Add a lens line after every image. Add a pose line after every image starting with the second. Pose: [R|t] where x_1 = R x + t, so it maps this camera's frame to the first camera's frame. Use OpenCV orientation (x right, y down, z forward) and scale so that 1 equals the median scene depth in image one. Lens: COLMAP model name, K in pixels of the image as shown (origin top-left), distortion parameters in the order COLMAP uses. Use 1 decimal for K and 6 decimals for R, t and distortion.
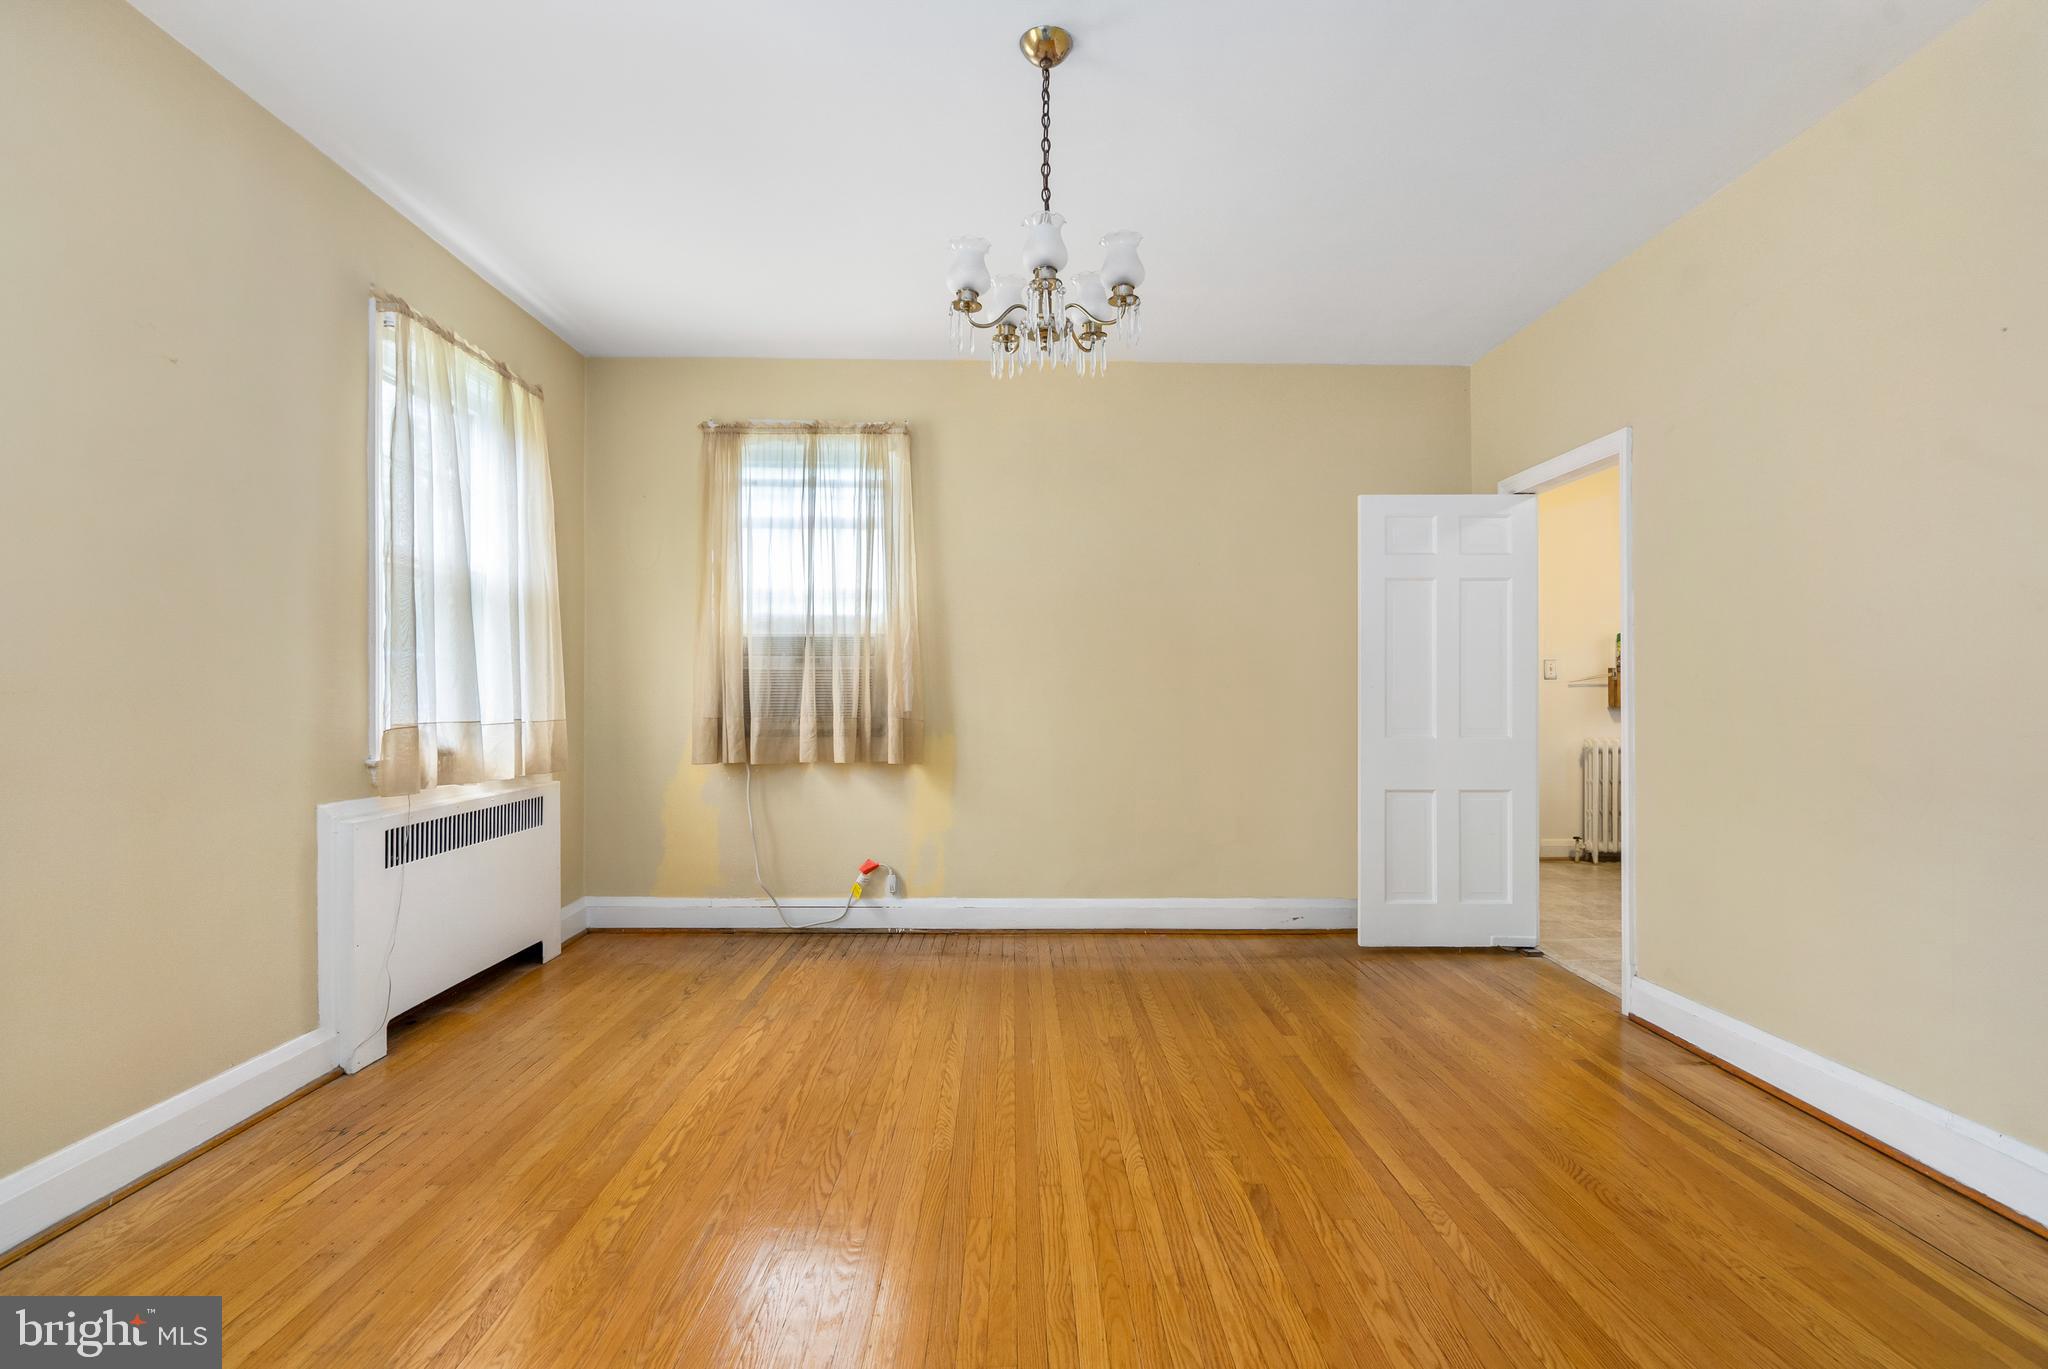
lens RADIAL K [[939.5, 0, 1024.2], [0, 939.5, 686.3], [0, 0, 1]] dist [-0.002006, 0.000903]
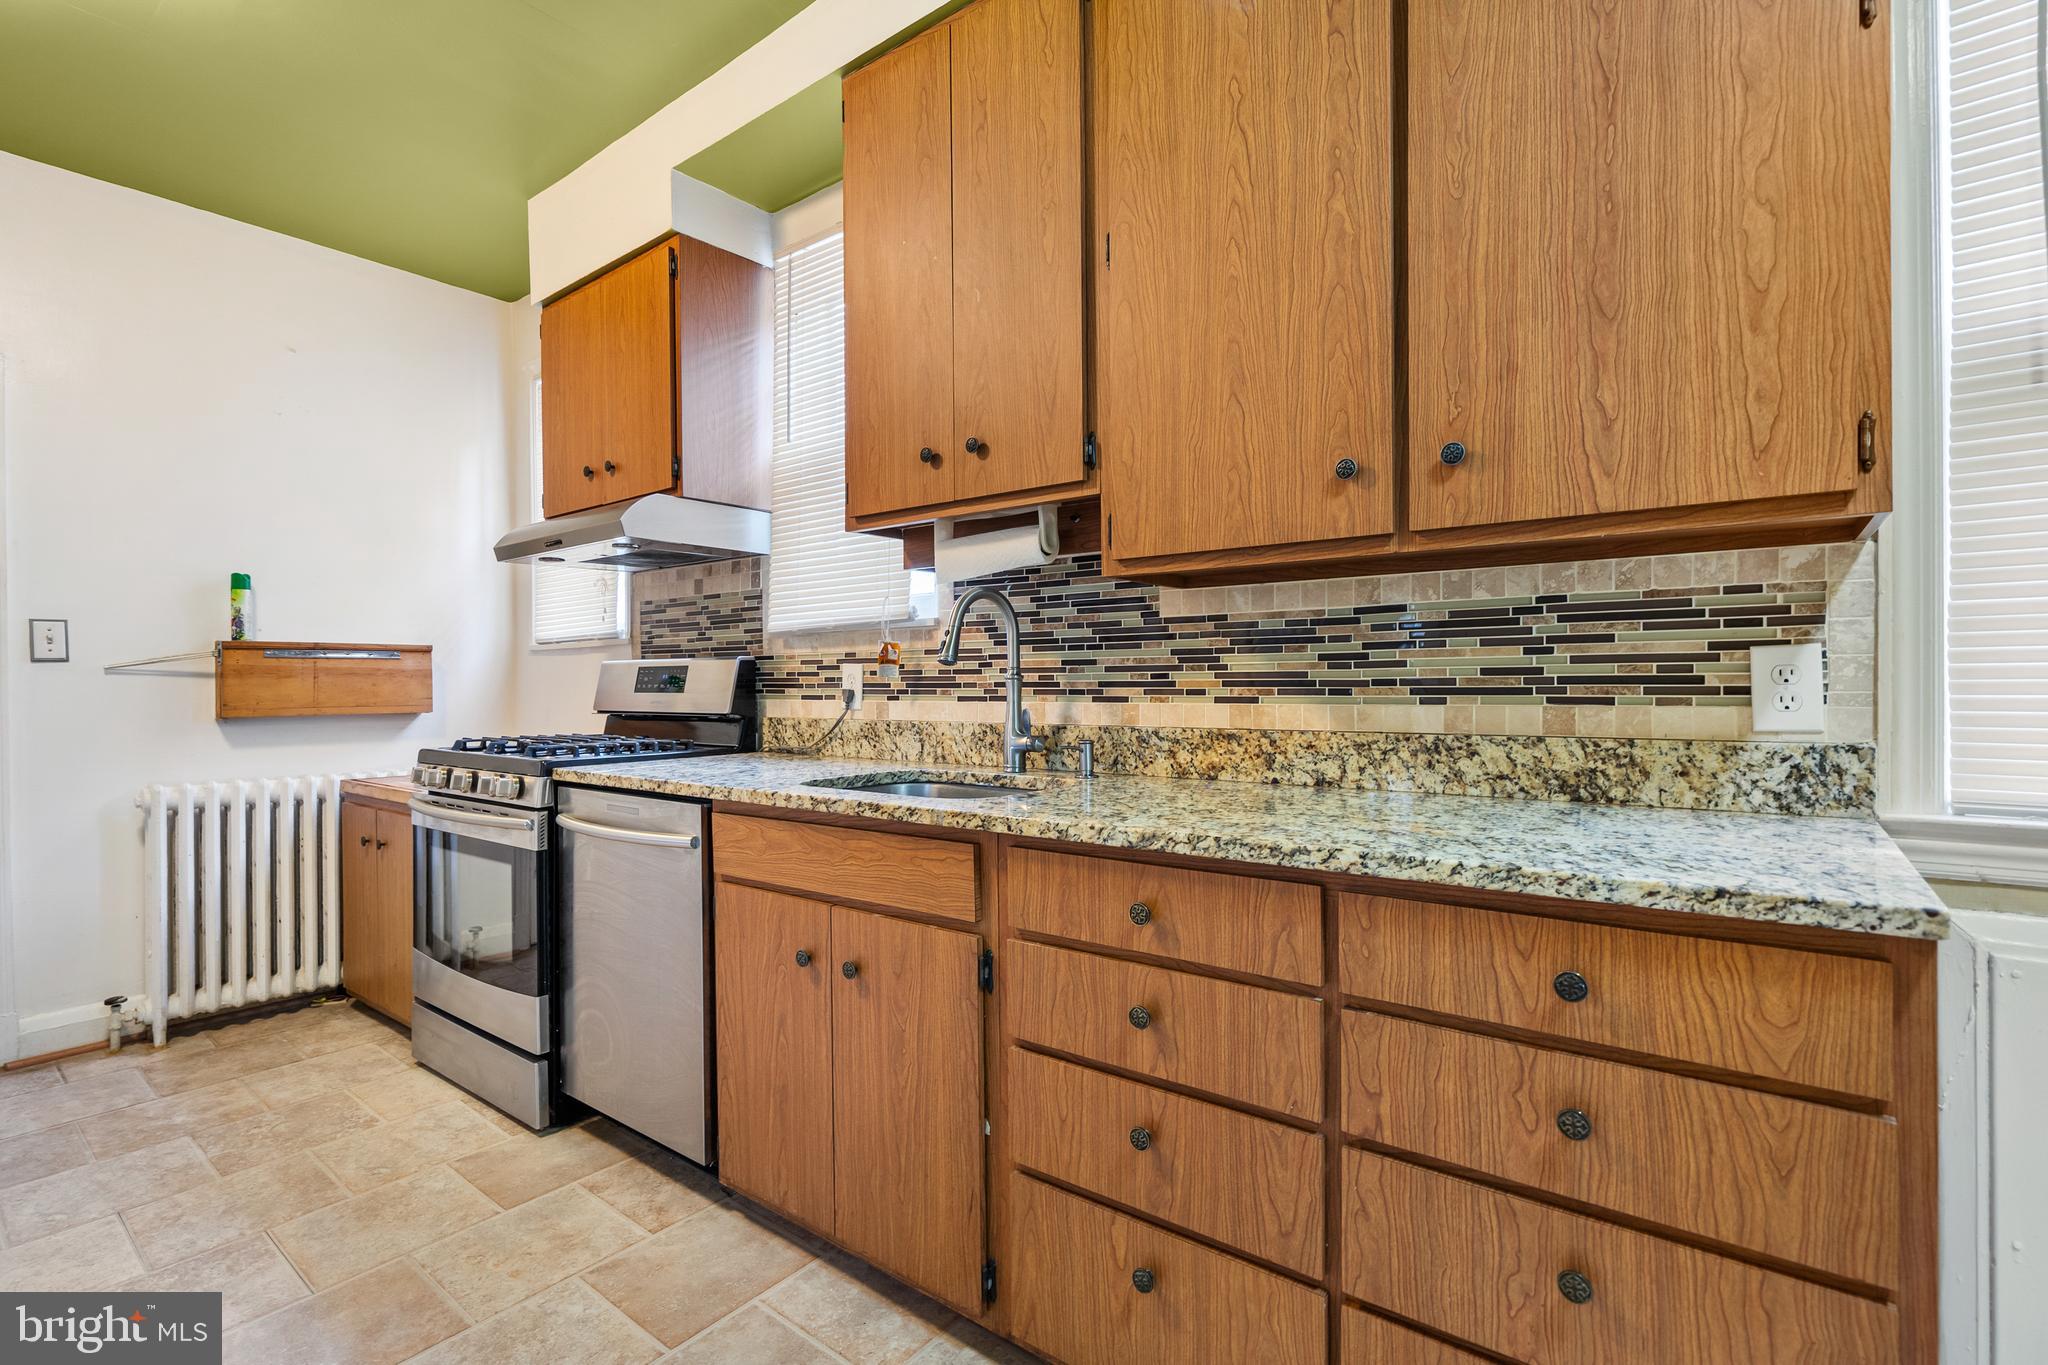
lens RADIAL K [[939.5, 0, 1024.2], [0, 939.5, 684.3], [0, 0, 1]] dist [-0.002006, 0.000903]
pose [[0.626226, -0.008484, 0.779595, 0.510439], [0.006388, 0.999963, 0.005751, 0.003781], [-0.779615, 0.001379, 0.626257, 0.353738]]
